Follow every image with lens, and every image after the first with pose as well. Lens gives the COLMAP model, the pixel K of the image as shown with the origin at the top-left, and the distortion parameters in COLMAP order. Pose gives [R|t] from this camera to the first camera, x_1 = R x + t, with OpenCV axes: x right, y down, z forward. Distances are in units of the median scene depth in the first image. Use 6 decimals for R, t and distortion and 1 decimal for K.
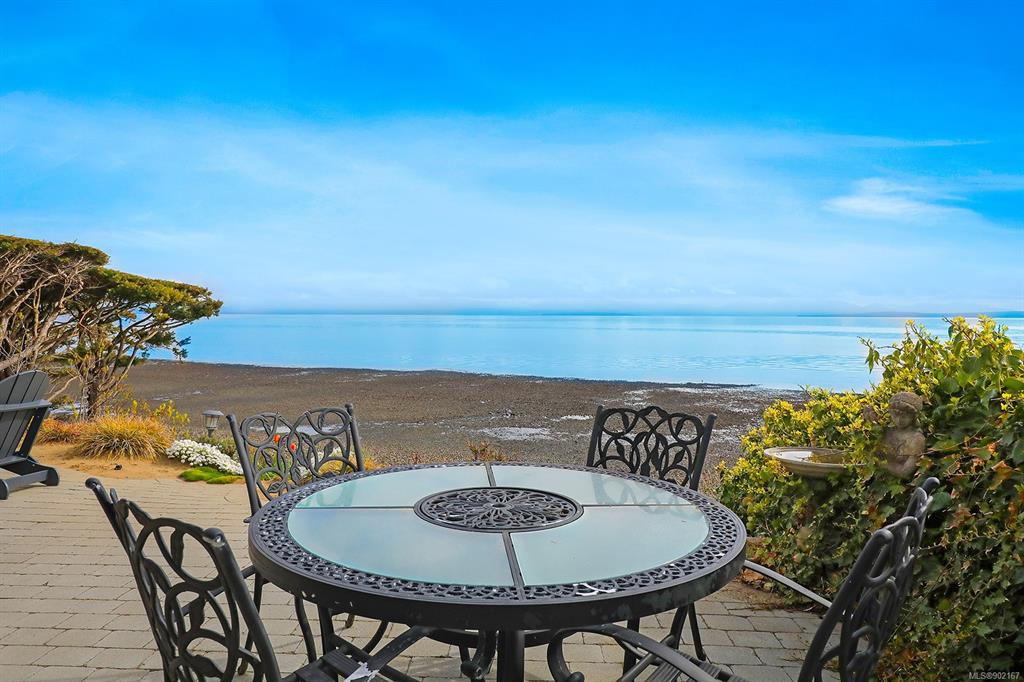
lens RADIAL K [[621.1, 0, 515.0], [0, 621.1, 333.9], [0, 0, 1]] dist [-0.018006, 0.001783]
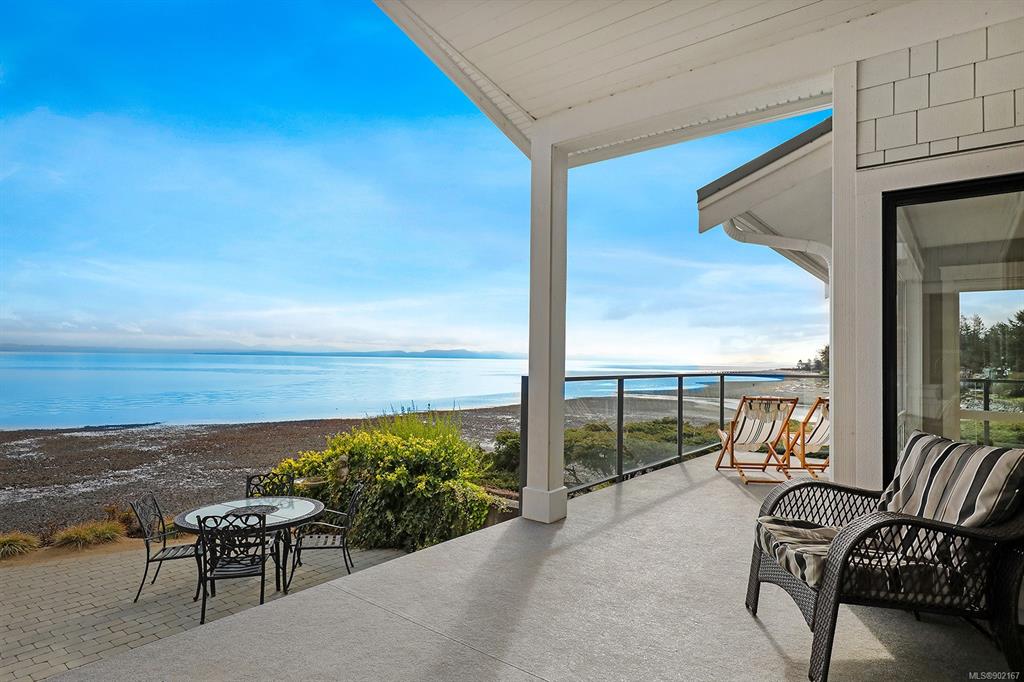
lens RADIAL K [[575.3, 0, 512.2], [0, 575.3, 344.7], [0, 0, 1]] dist [-0.003248, -0.002015]
pose [[0.584327, 0.021660, 0.811229, -1.015697], [0.004430, 0.999544, -0.029879, -0.306320], [-0.811506, 0.021053, 0.583964, -1.158053]]
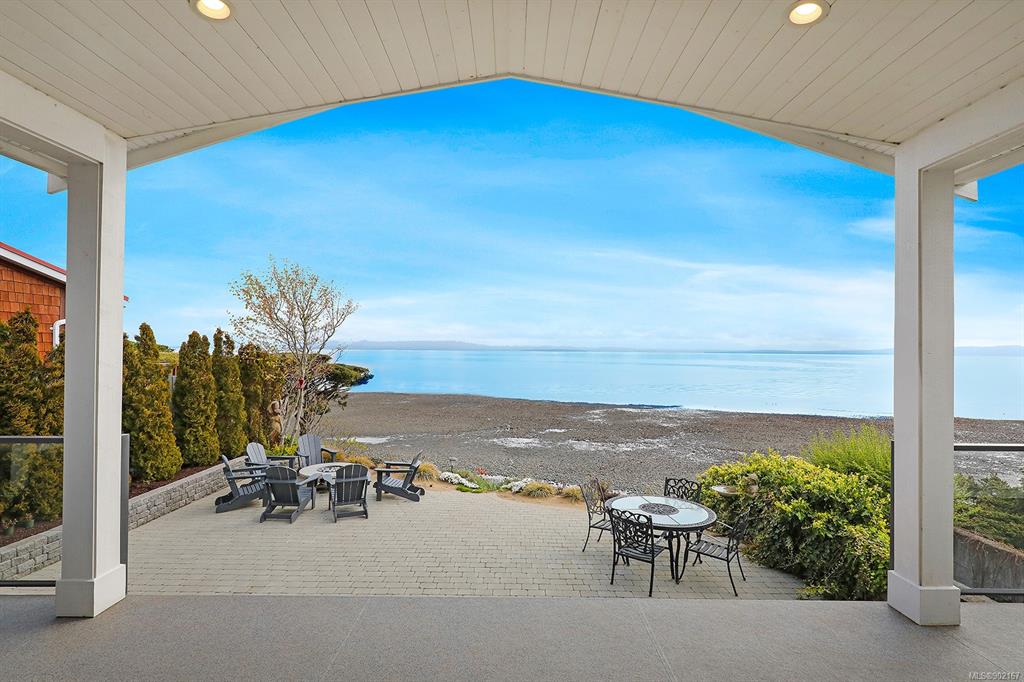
lens RADIAL K [[474.0, 0, 502.5], [0, 474.0, 343.9], [0, 0, 1]] dist [-0.012432, -0.001103]
pose [[0.999646, 0.004272, 0.026250, -0.699955], [-0.003530, 0.999594, -0.028258, -0.452911], [-0.026360, 0.028155, 0.999256, -1.343150]]
